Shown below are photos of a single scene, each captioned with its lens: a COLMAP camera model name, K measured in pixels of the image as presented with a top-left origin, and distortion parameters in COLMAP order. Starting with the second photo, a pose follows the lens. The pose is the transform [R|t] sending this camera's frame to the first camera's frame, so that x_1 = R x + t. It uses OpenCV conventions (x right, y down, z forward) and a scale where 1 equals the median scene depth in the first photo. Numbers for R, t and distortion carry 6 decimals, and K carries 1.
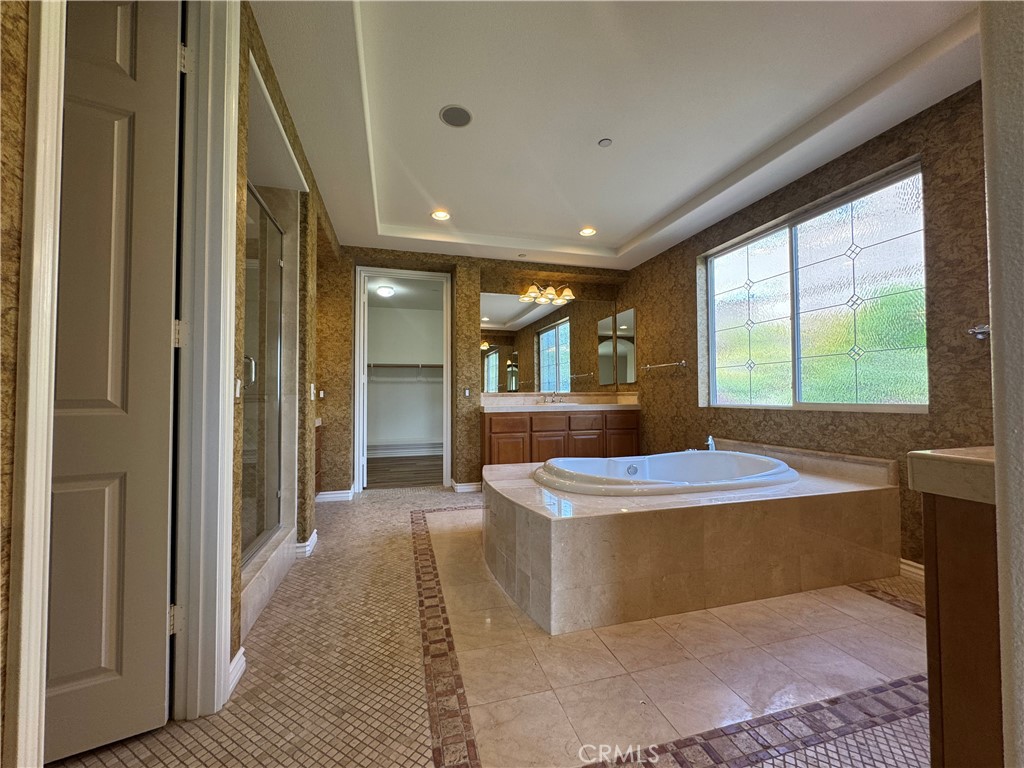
lens RADIAL K [[410.8, 0, 515.3], [0, 410.8, 386.0], [0, 0, 1]] dist [-0.000327, 0.001085]
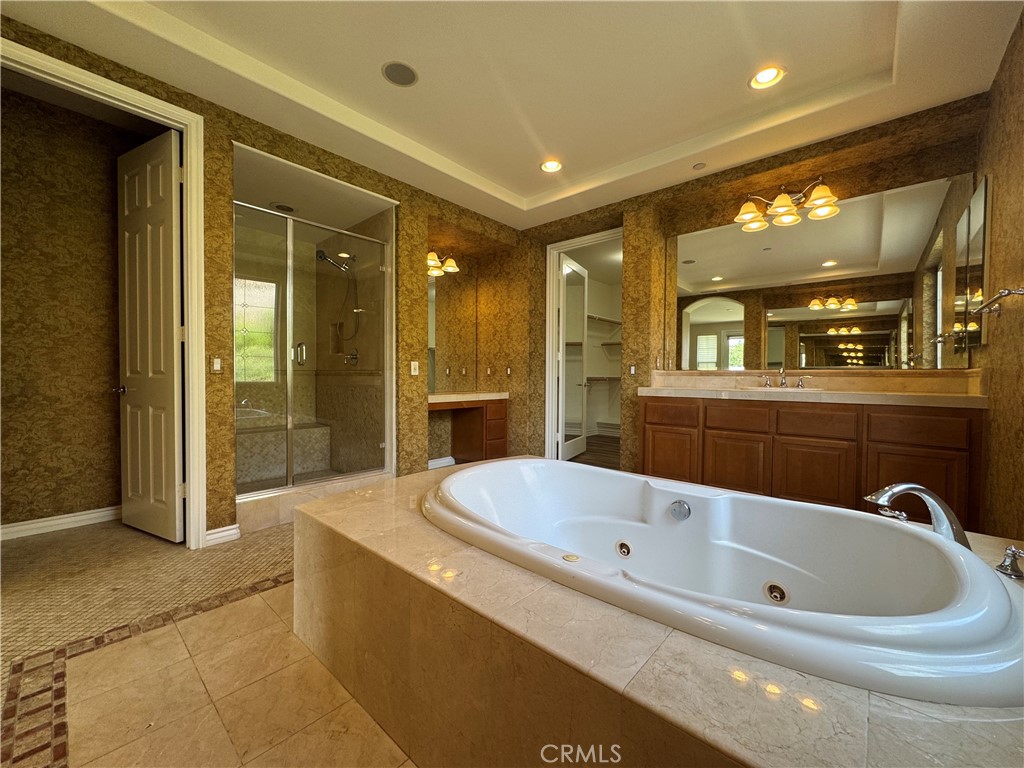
lens RADIAL K [[410.8, 0, 507.9], [0, 410.8, 383.4], [0, 0, 1]] dist [-0.000327, 0.001085]
pose [[0.527245, 0.029537, -0.849200, 0.456894], [0.010877, 0.999079, 0.041504, 0.006988], [0.849644, -0.031119, 0.526438, 0.386866]]
